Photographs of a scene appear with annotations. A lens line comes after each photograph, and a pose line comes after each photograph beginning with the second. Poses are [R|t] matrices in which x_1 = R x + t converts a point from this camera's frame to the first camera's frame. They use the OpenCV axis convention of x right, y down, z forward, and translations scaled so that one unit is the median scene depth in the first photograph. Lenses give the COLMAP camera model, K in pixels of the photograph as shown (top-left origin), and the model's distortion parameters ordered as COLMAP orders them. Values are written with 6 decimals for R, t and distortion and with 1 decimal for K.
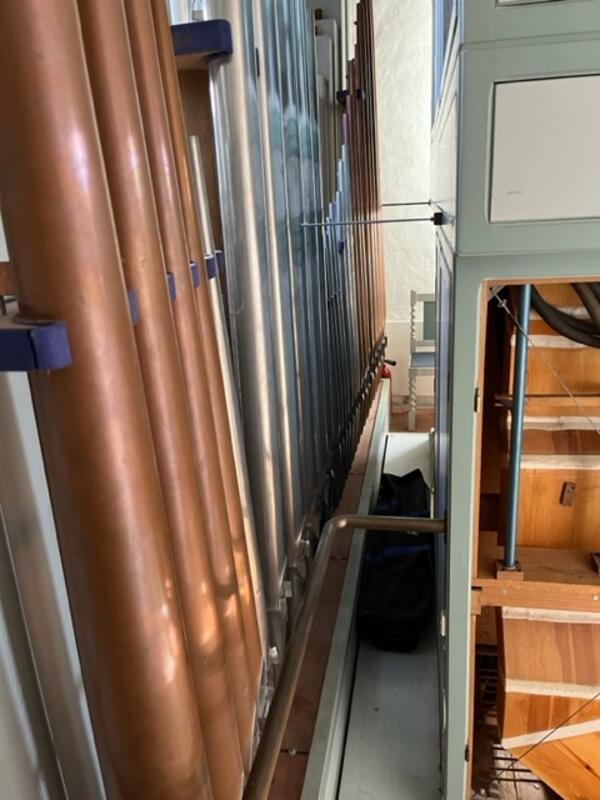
lens RADIAL K [[608.3, 0, 300.0], [0, 608.3, 400.0], [0, 0, 1]] dist [0.077512, -0.109413]
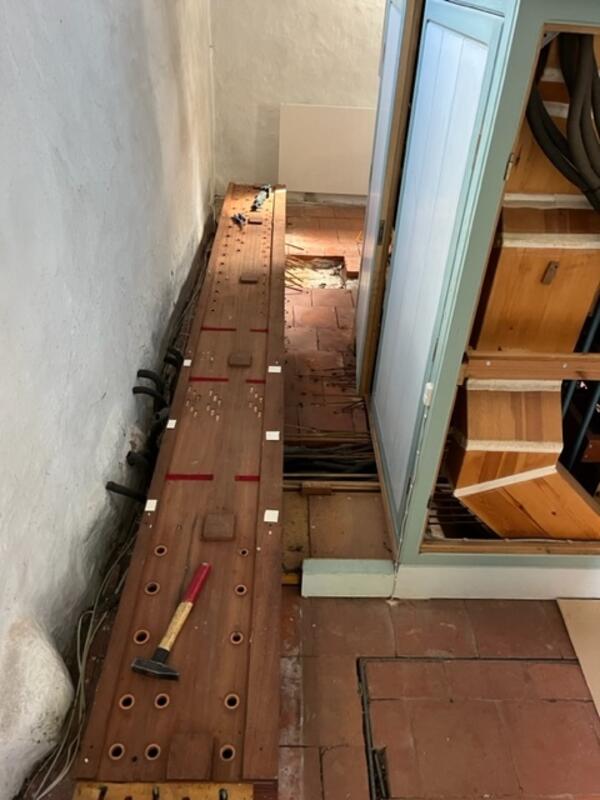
lens RADIAL K [[608.3, 0, 300.0], [0, 608.3, 400.0], [0, 0, 1]] dist [0.077512, -0.109413]
pose [[0.973036, -0.038093, 0.227485, -0.217942], [-0.032204, 0.954171, 0.297525, 0.058607], [-0.228393, -0.296829, 0.927216, 0.052645]]
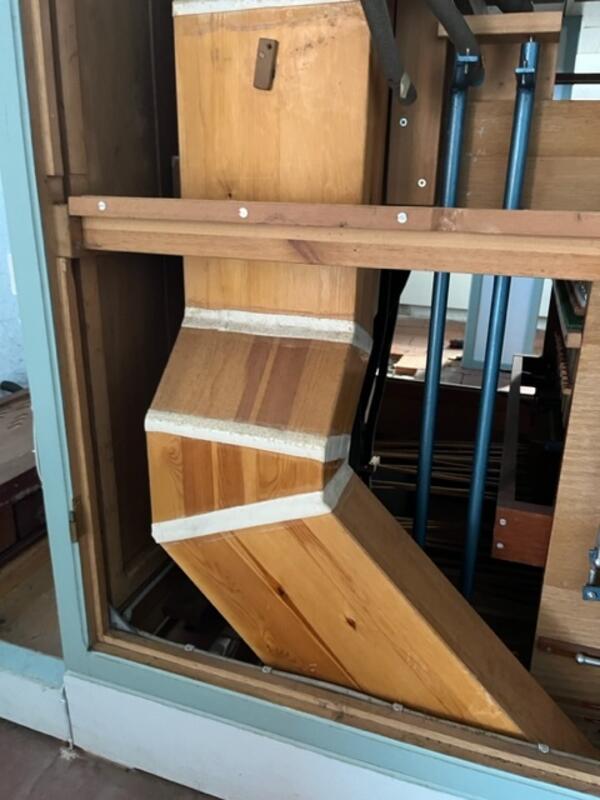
lens RADIAL K [[608.3, 0, 300.0], [0, 608.3, 400.0], [0, 0, 1]] dist [0.077512, -0.109413]
pose [[0.983640, 0.122751, -0.131853, 0.550485], [-0.121671, 0.992438, 0.016241, 0.416688], [0.132849, 0.000068, 0.991136, 0.442659]]
